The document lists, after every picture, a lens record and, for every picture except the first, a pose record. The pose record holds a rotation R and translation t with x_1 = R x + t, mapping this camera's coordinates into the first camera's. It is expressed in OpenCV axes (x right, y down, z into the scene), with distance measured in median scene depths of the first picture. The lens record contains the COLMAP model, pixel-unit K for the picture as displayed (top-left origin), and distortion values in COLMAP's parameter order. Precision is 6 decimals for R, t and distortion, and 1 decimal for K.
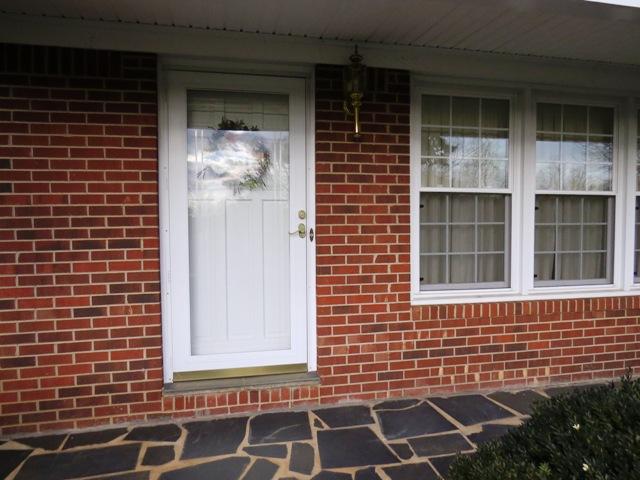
lens RADIAL K [[458.6, 0, 321.6], [0, 458.6, 238.6], [0, 0, 1]] dist [-0.013186, 0.001493]
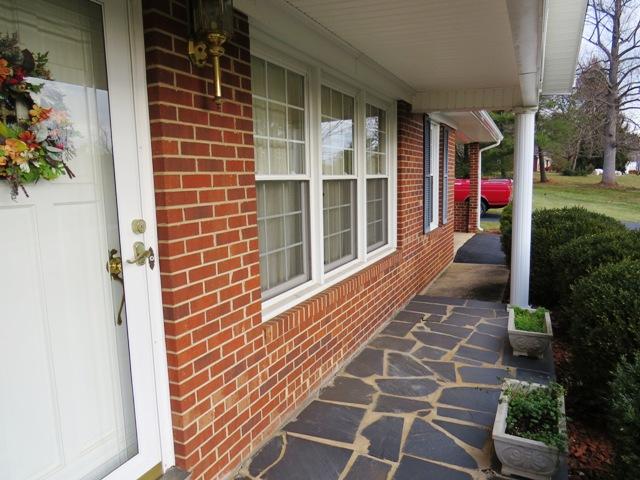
lens RADIAL K [[458.6, 0, 319.6], [0, 458.6, 240.1], [0, 0, 1]] dist [-0.013186, 0.001493]
pose [[0.617214, -0.118174, 0.777870, -0.349082], [0.058489, 0.992812, 0.104418, -0.081567], [-0.784619, -0.018951, 0.619689, 0.448410]]
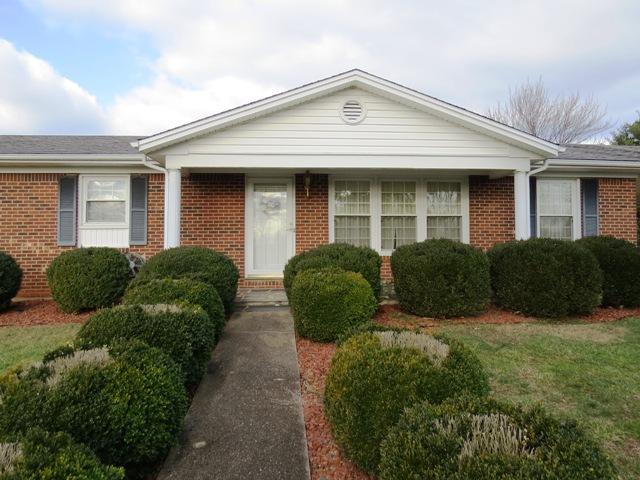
lens RADIAL K [[458.6, 0, 319.9], [0, 458.6, 238.7], [0, 0, 1]] dist [-0.013186, 0.001493]
pose [[0.990550, 0.001038, -0.137147, 0.538521], [-0.008054, 0.998686, -0.050617, 0.191543], [0.136914, 0.051243, 0.989257, -1.860135]]
